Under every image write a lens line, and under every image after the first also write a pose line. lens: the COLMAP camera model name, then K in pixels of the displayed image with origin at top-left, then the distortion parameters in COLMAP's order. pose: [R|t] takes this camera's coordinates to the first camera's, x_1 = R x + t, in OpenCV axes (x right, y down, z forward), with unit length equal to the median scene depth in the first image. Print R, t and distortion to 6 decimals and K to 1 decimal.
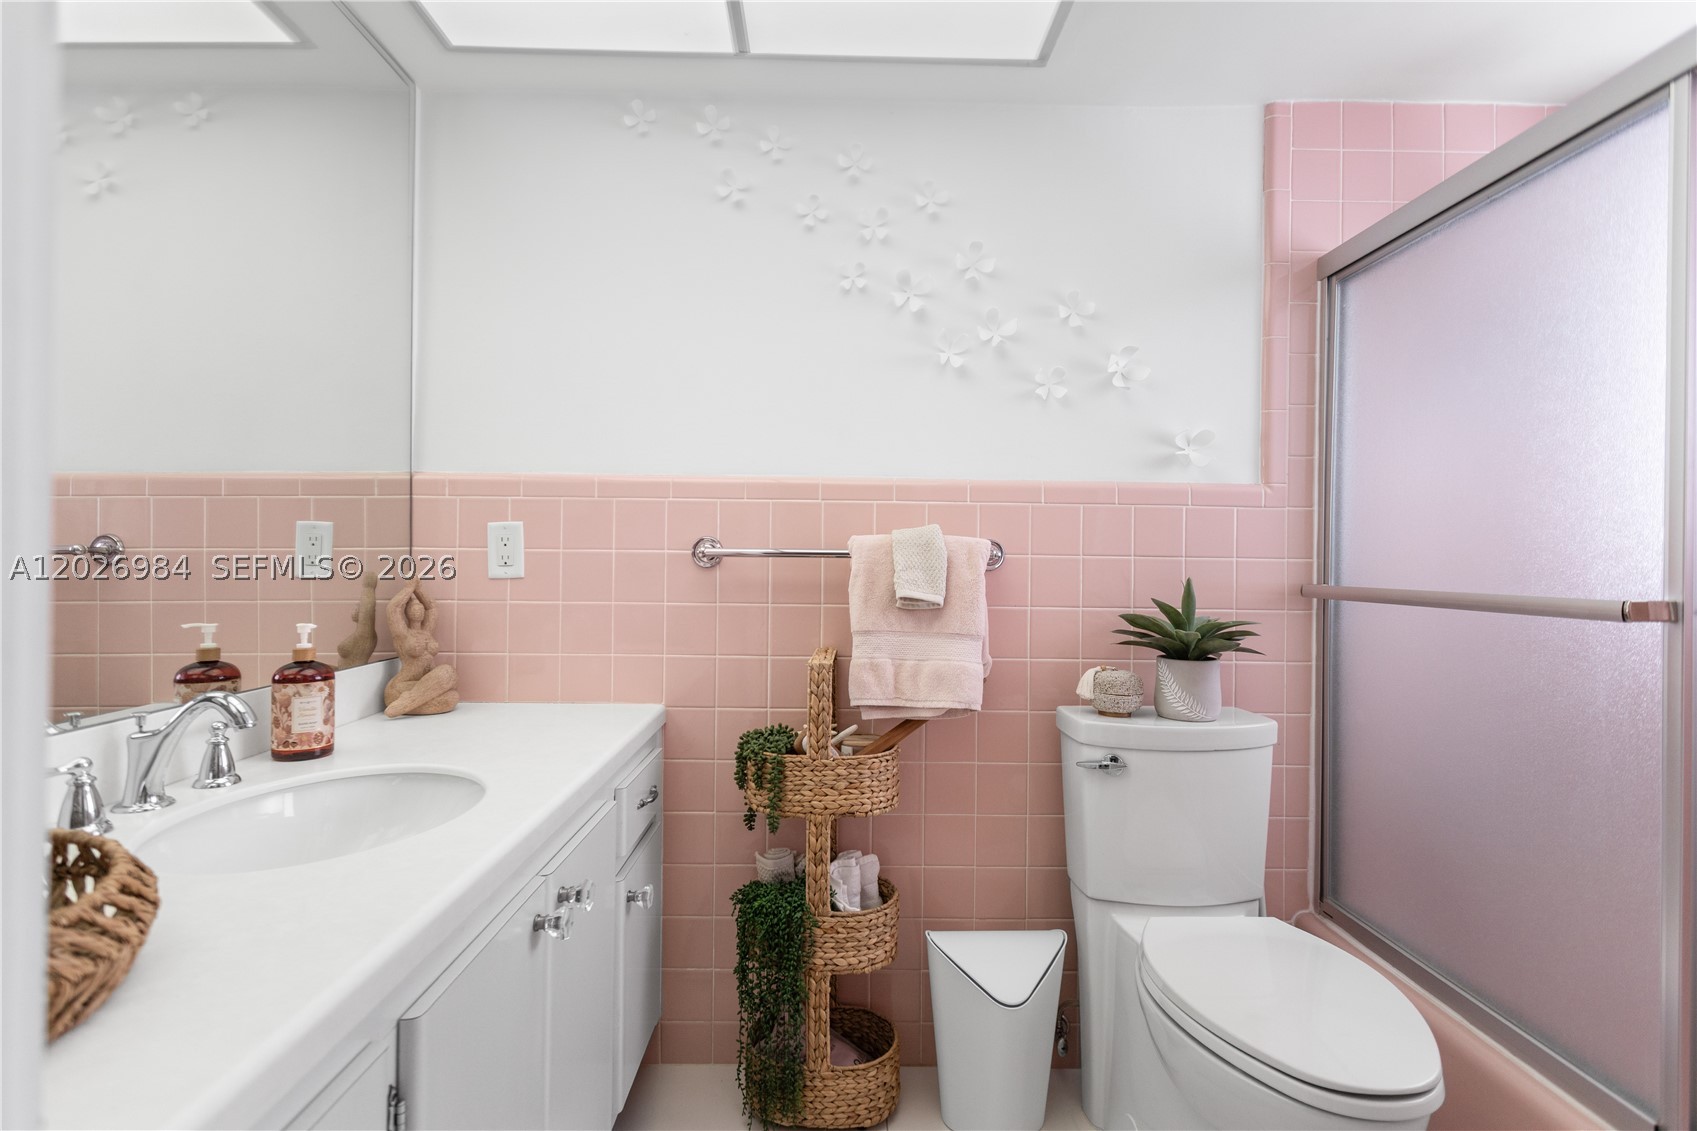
lens RADIAL K [[823.9, 0, 849.0], [0, 823.9, 564.5], [0, 0, 1]] dist [0.006559, -0.001613]
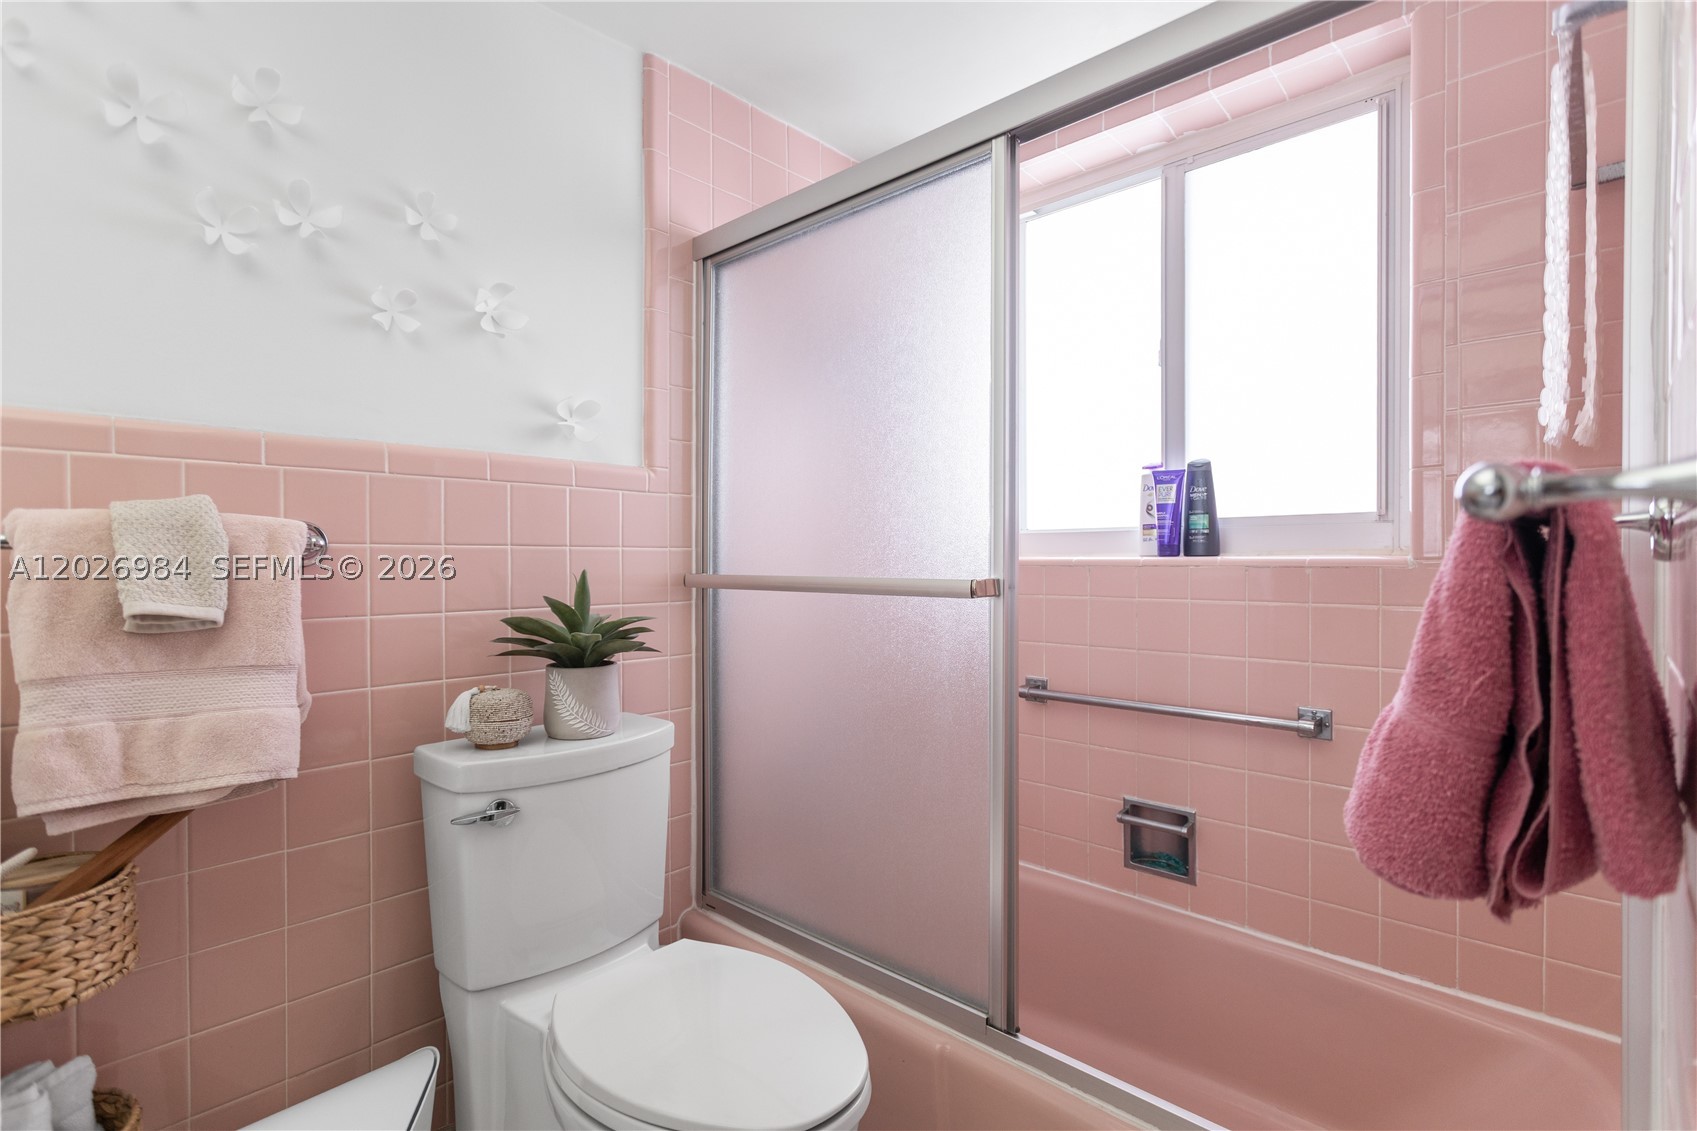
lens RADIAL K [[823.9, 0, 852.7], [0, 823.9, 564.3], [0, 0, 1]] dist [0.006559, -0.001613]
pose [[0.702458, -0.019960, 0.711446, 0.003308], [0.015386, 0.999799, 0.012858, 0.003498], [-0.711559, 0.001914, 0.702624, 0.199849]]
